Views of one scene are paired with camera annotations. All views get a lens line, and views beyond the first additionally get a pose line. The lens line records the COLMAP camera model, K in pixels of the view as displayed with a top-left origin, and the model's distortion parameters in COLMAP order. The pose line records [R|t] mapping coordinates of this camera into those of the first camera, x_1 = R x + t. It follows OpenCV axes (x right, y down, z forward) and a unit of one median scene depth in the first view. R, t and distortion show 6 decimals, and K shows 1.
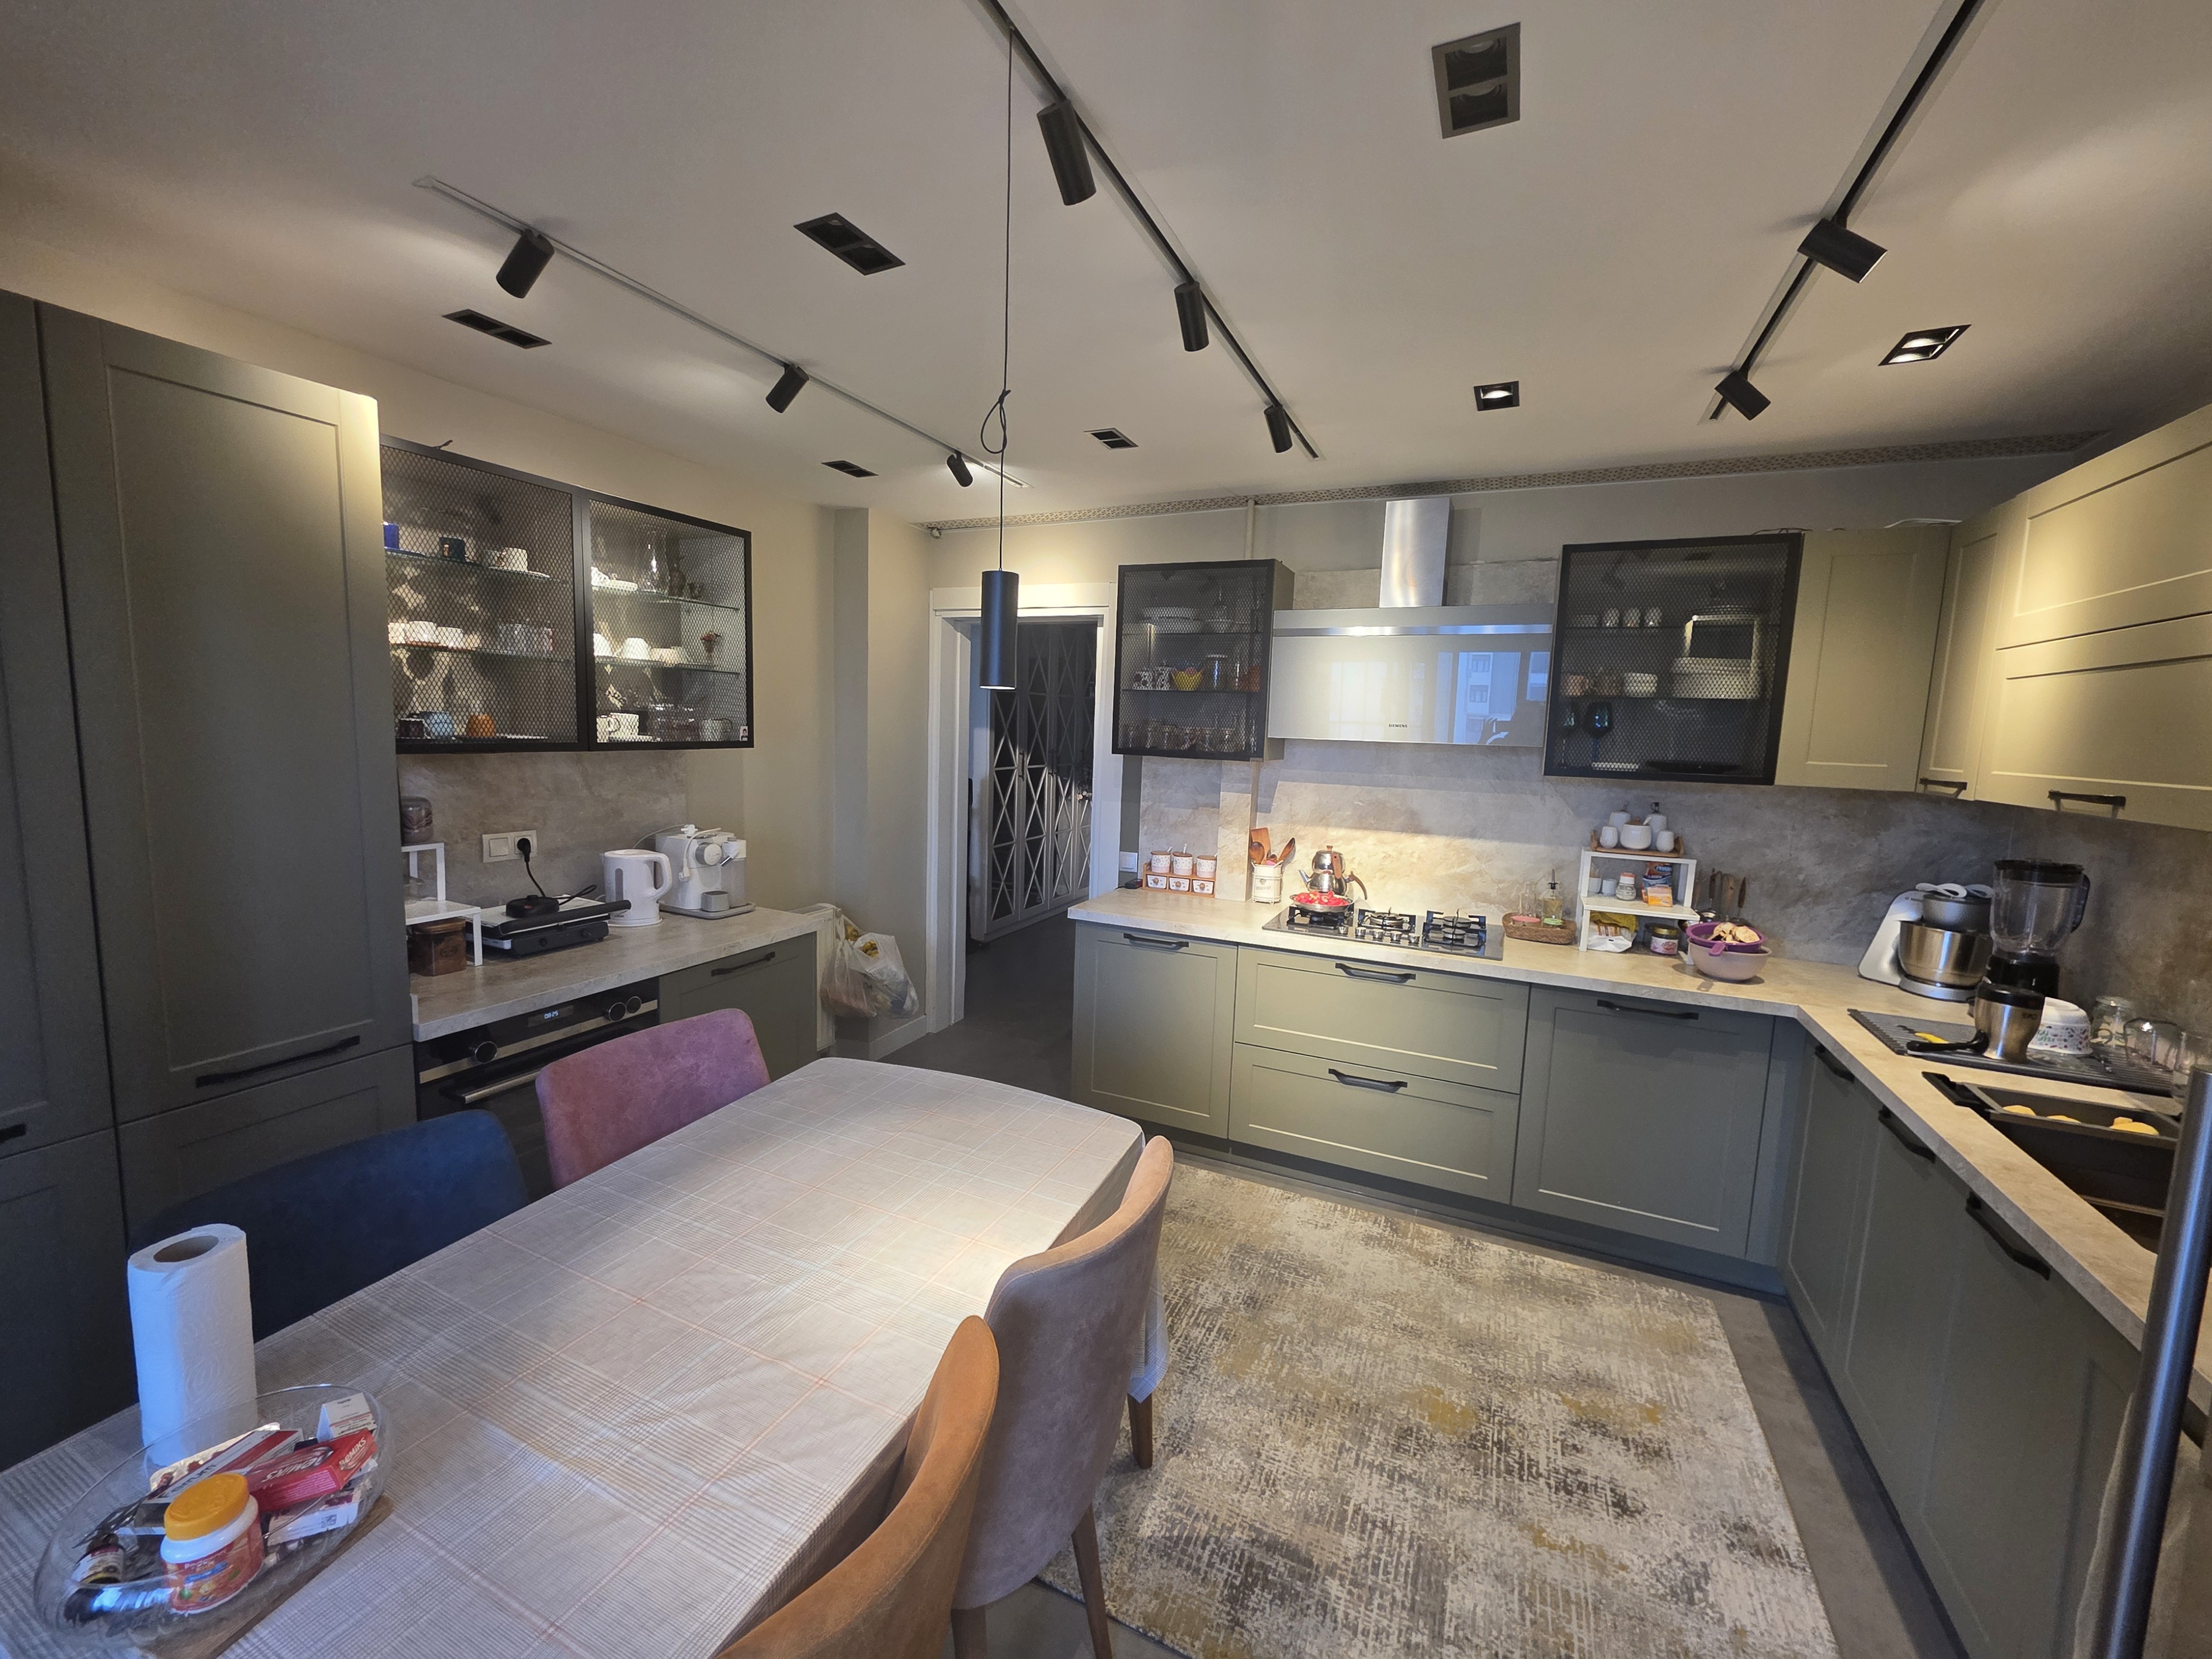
lens RADIAL K [[882.7, 0, 1098.2], [0, 882.7, 819.5], [0, 0, 1]] dist [-0.002116, 0.000219]
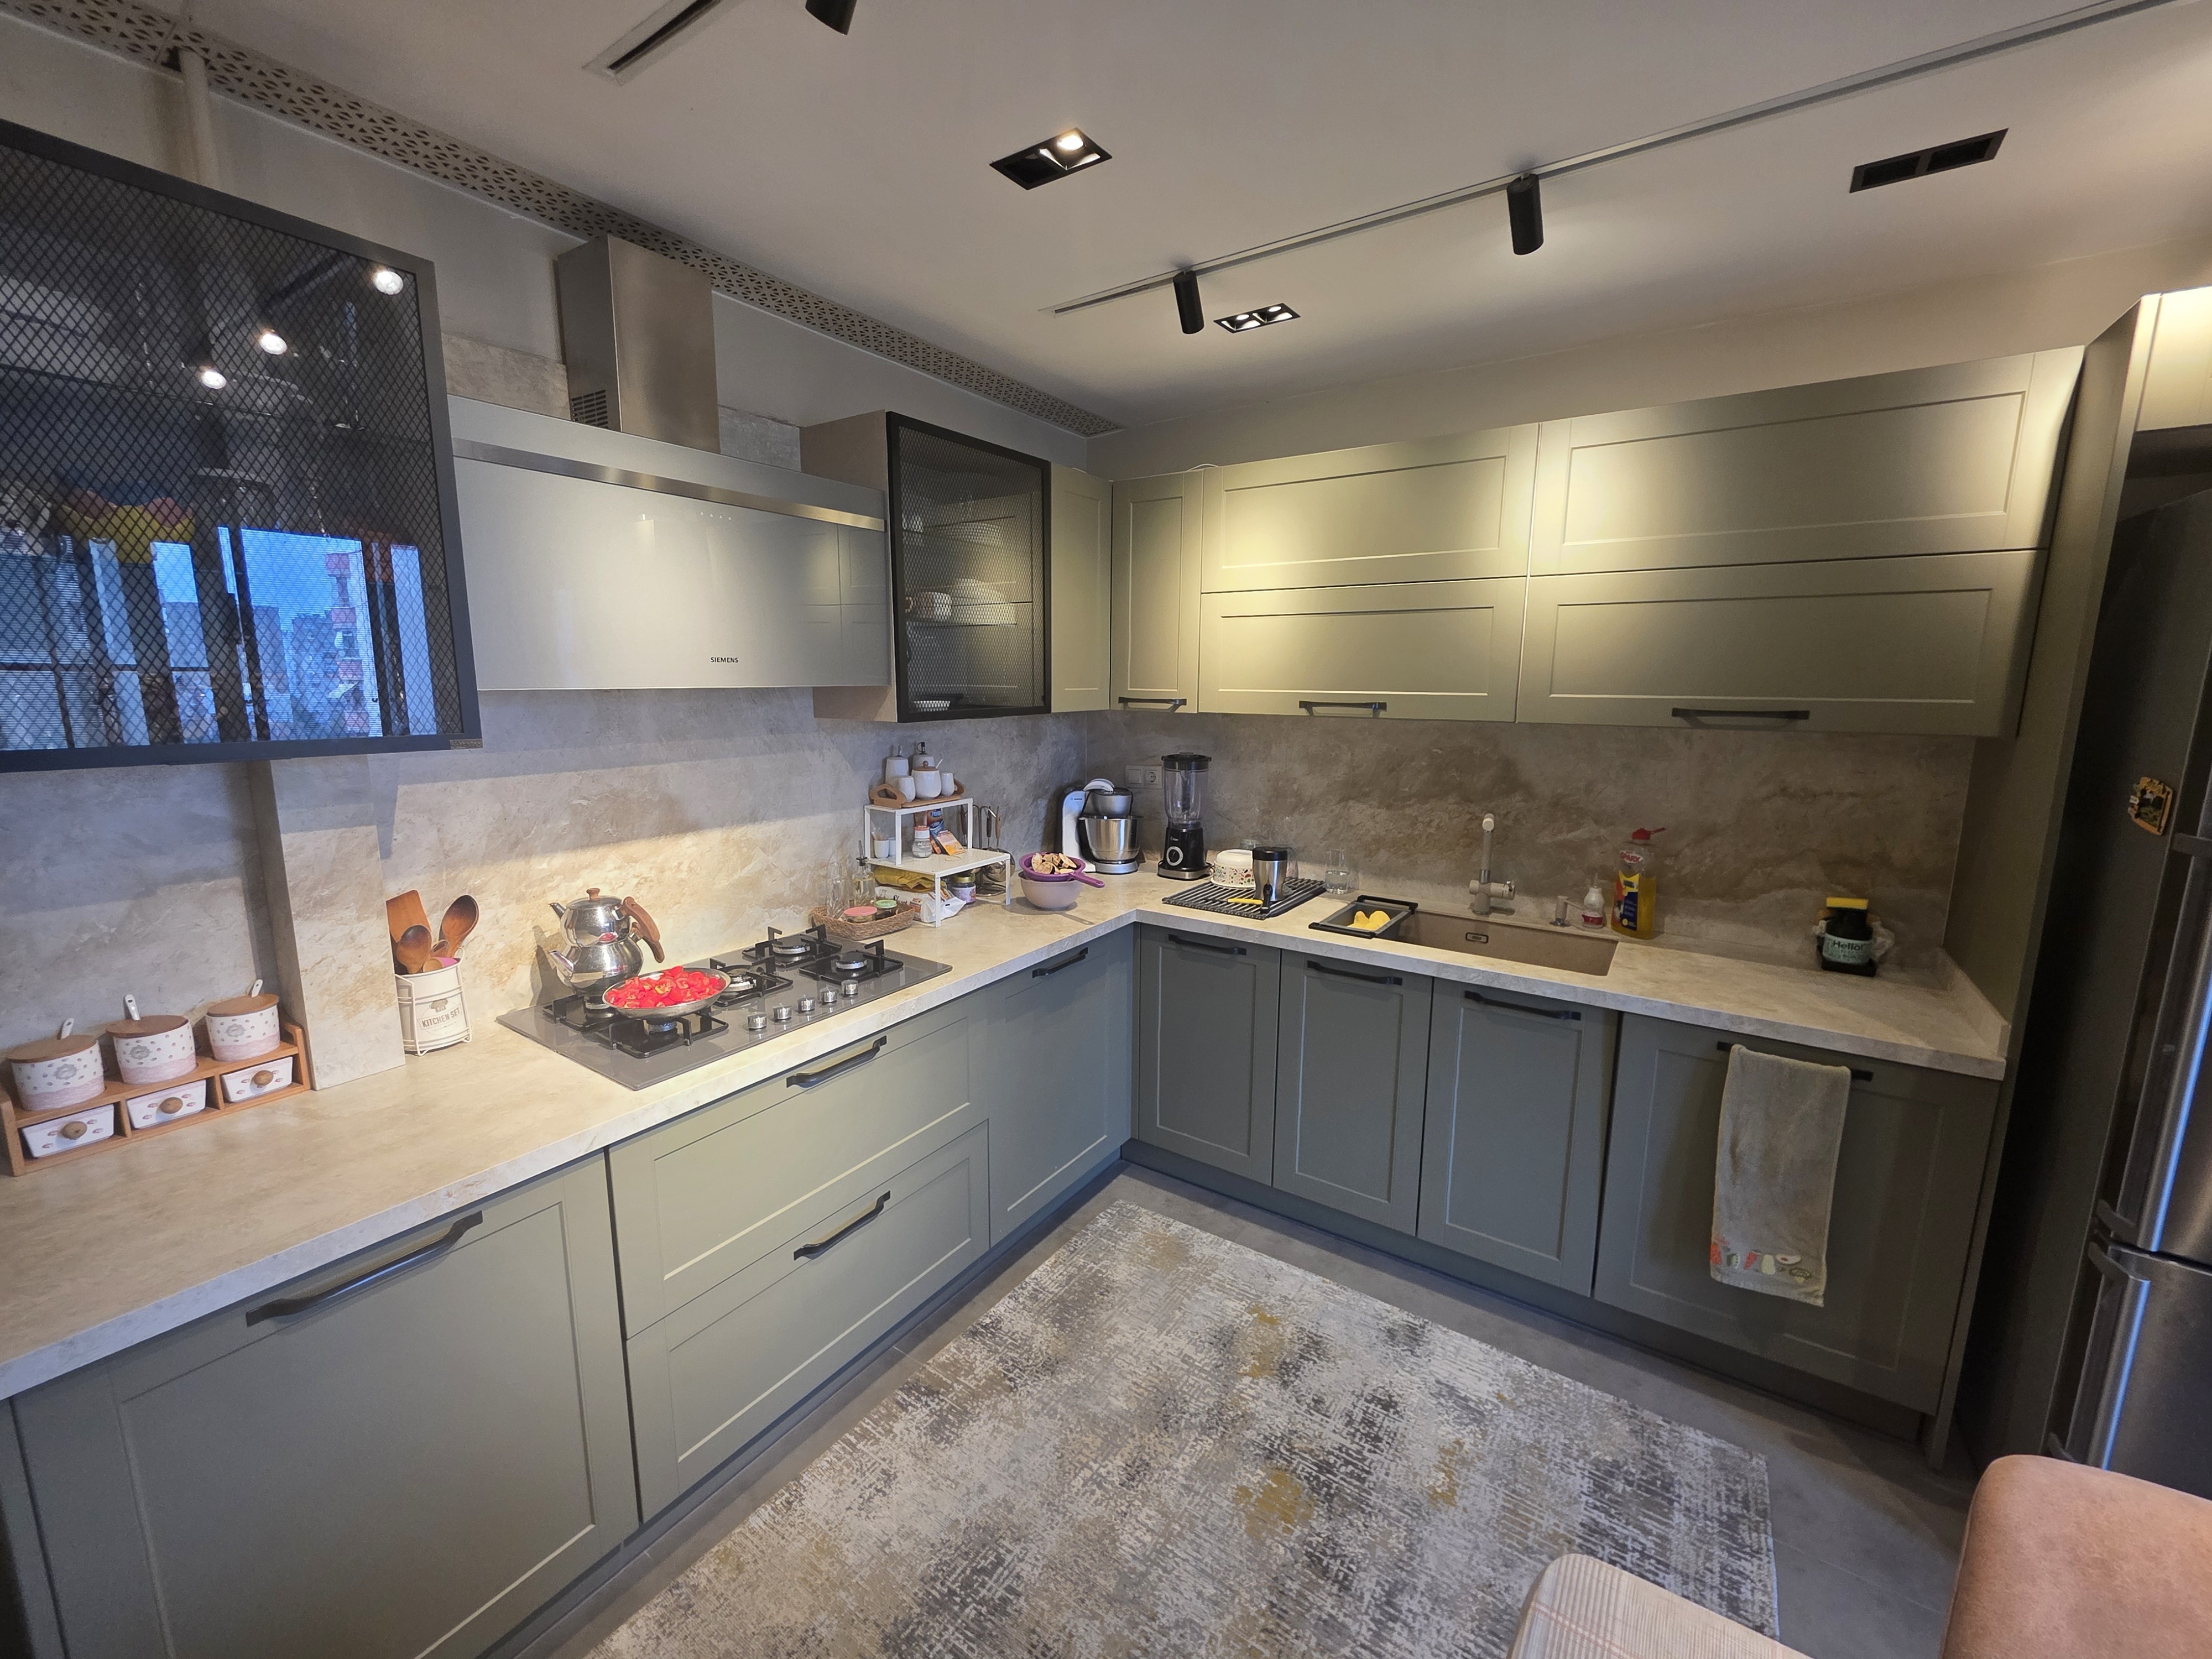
lens RADIAL K [[882.7, 0, 1102.5], [0, 882.7, 825.5], [0, 0, 1]] dist [-0.002116, 0.000219]
pose [[0.167743, -0.196897, 0.965968, -0.199116], [0.107721, 0.977645, 0.180571, -0.073430], [-0.979928, 0.073765, 0.185203, 0.620339]]
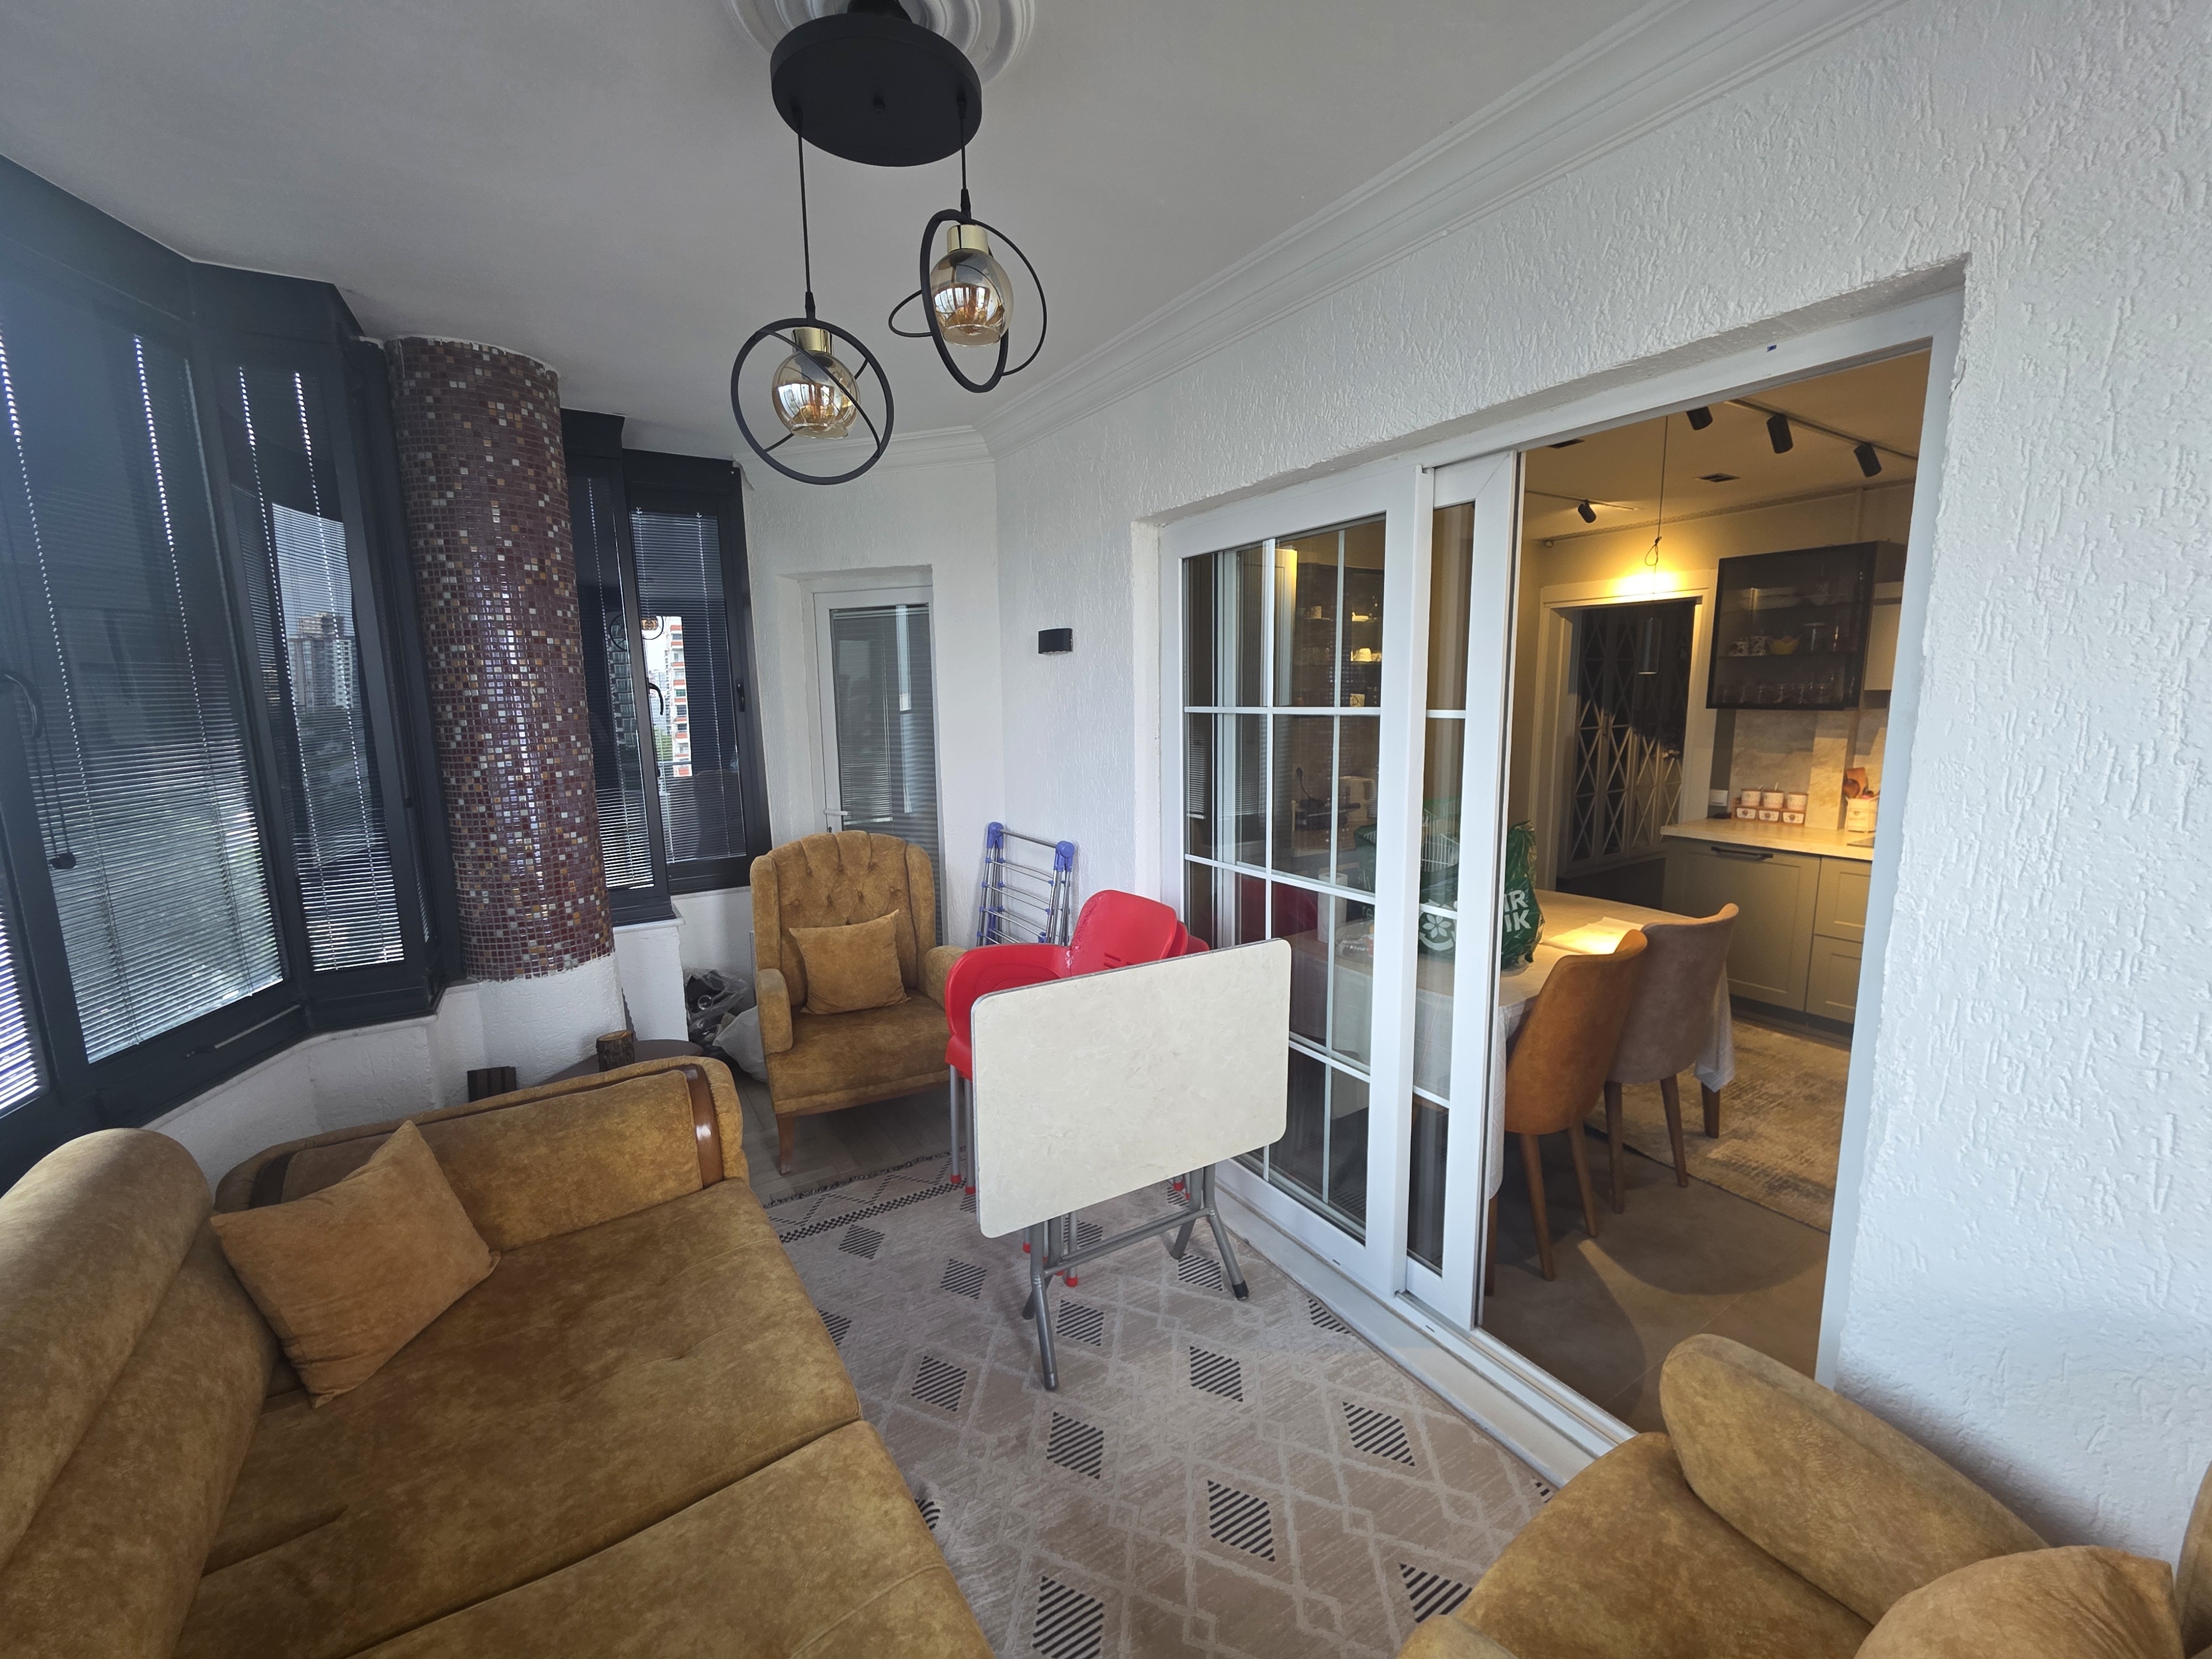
lens RADIAL K [[882.7, 0, 1093.2], [0, 882.7, 819.7], [0, 0, 1]] dist [-0.002116, 0.000219]
pose [[0.833323, 0.036525, -0.551578, -0.014851], [-0.019638, 0.999141, 0.036492, 0.060797], [0.552437, -0.019578, 0.833325, -0.589617]]
